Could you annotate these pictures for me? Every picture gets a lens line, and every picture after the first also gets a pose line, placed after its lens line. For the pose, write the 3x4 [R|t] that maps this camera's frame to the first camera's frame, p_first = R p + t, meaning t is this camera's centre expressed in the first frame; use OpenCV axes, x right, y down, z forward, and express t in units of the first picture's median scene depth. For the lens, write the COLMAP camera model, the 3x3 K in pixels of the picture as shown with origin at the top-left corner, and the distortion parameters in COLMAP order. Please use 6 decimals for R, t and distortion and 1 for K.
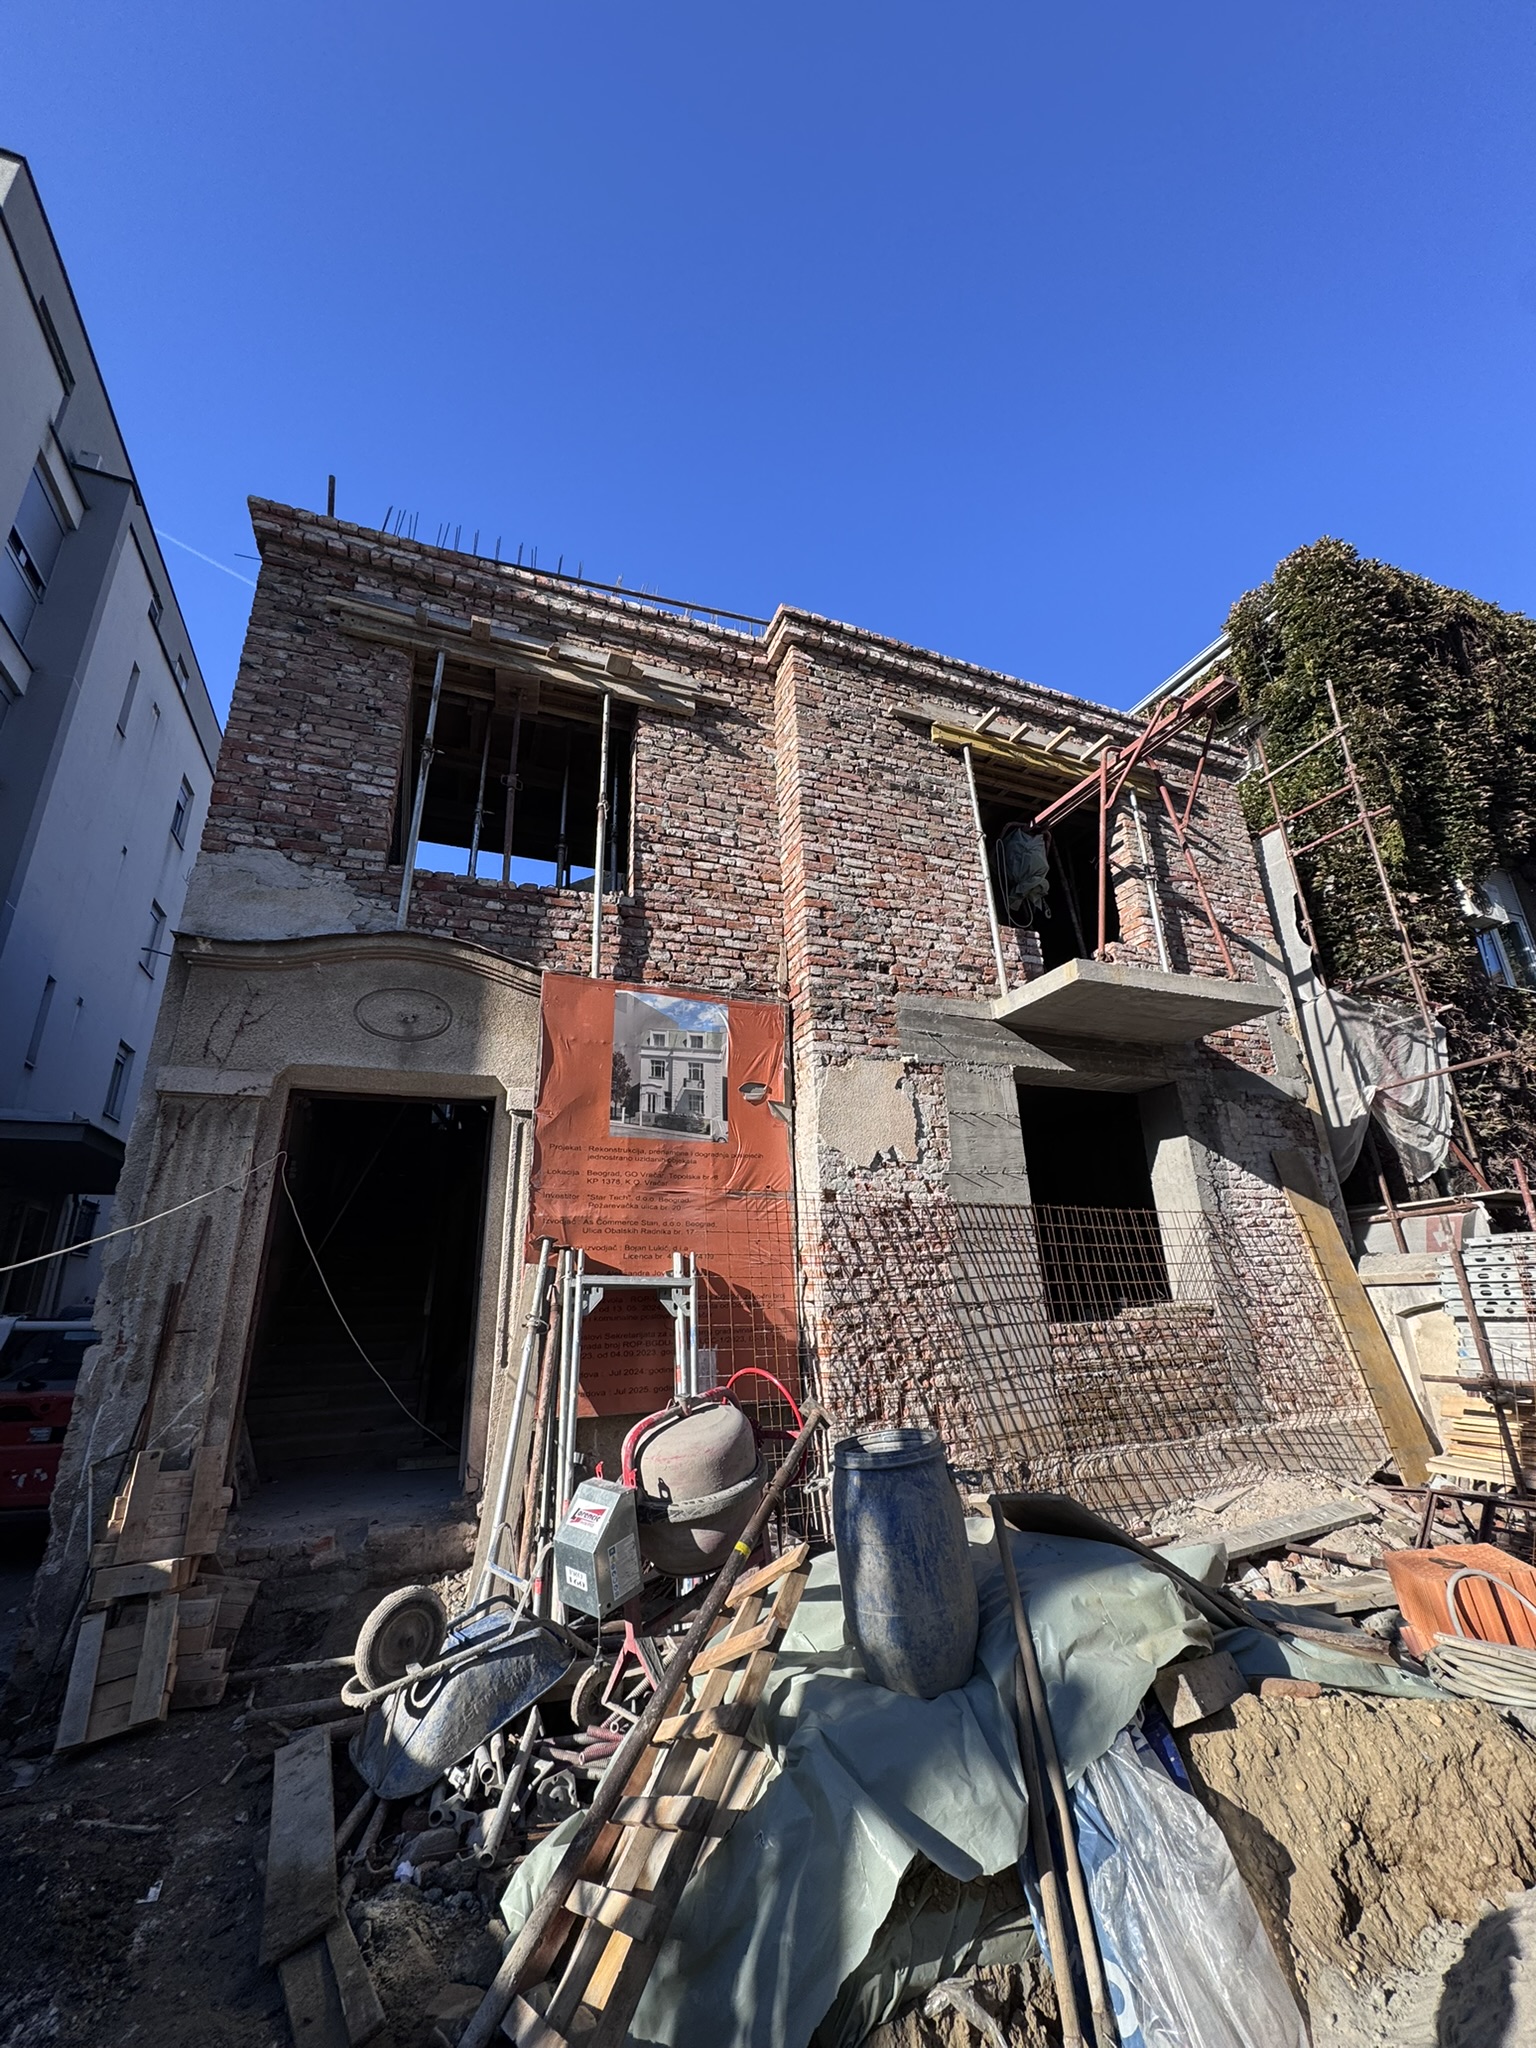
lens RADIAL K [[811.2, 0, 760.3], [0, 811.2, 1020.0], [0, 0, 1]] dist [-0.005247, 0.001117]
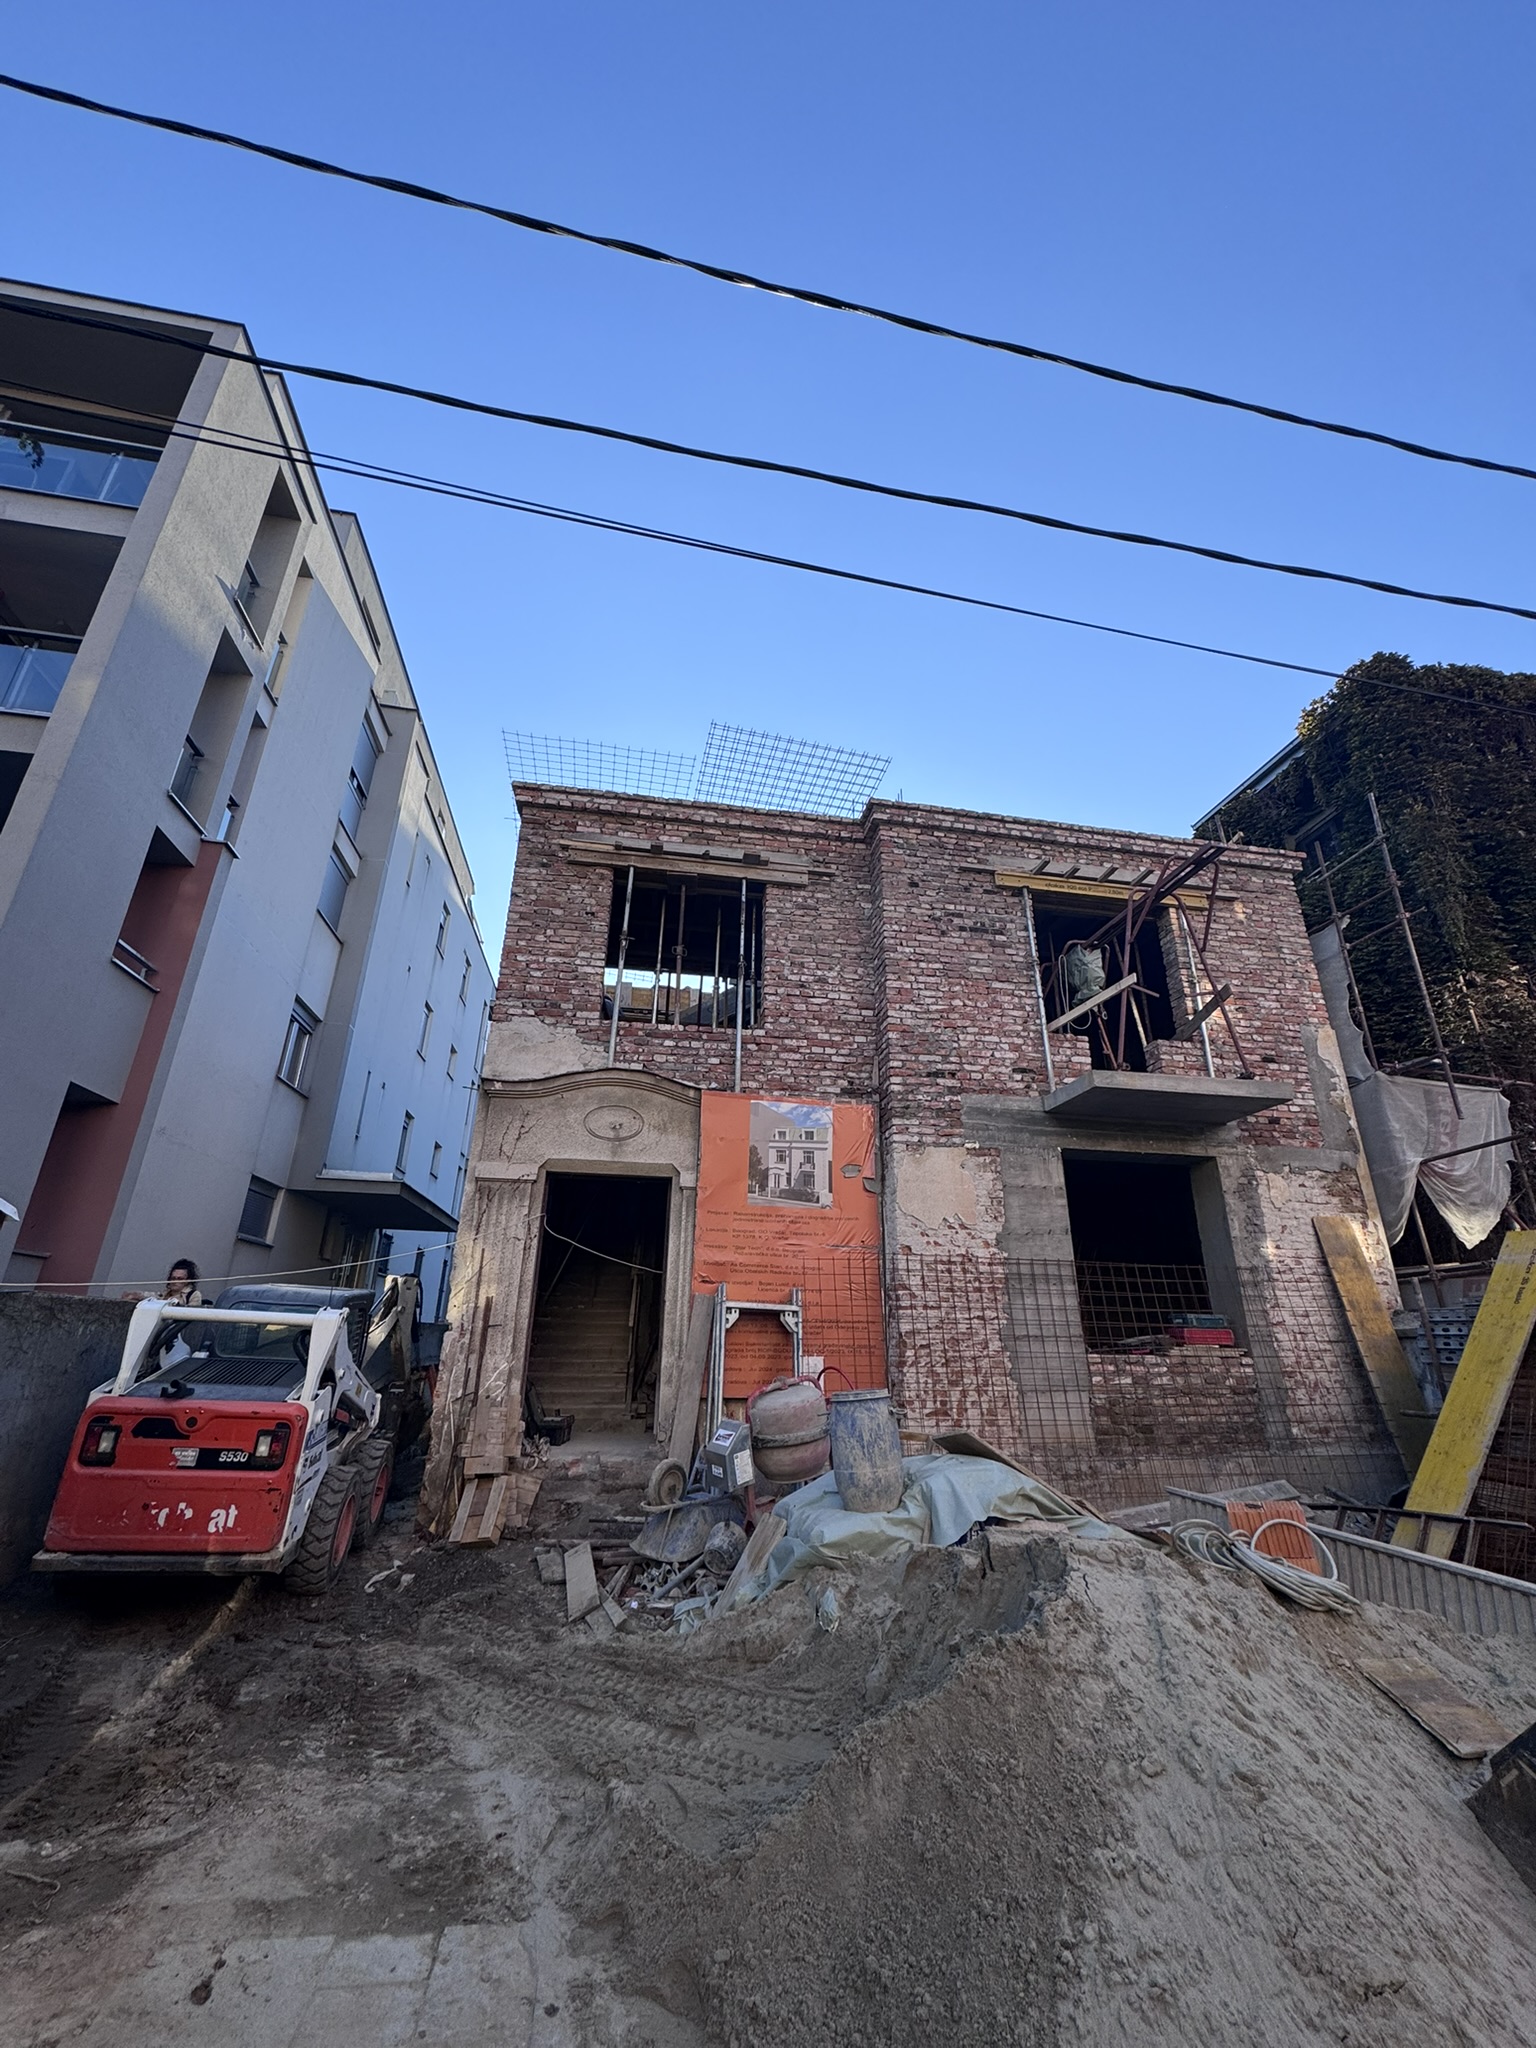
lens RADIAL K [[811.2, 0, 762.6], [0, 811.2, 1013.5], [0, 0, 1]] dist [-0.005247, 0.001117]
pose [[0.976175, -0.036582, -0.213880, 0.144969], [0.026937, 0.998492, -0.047842, -0.114463], [0.215308, 0.040941, 0.975688, -0.378031]]
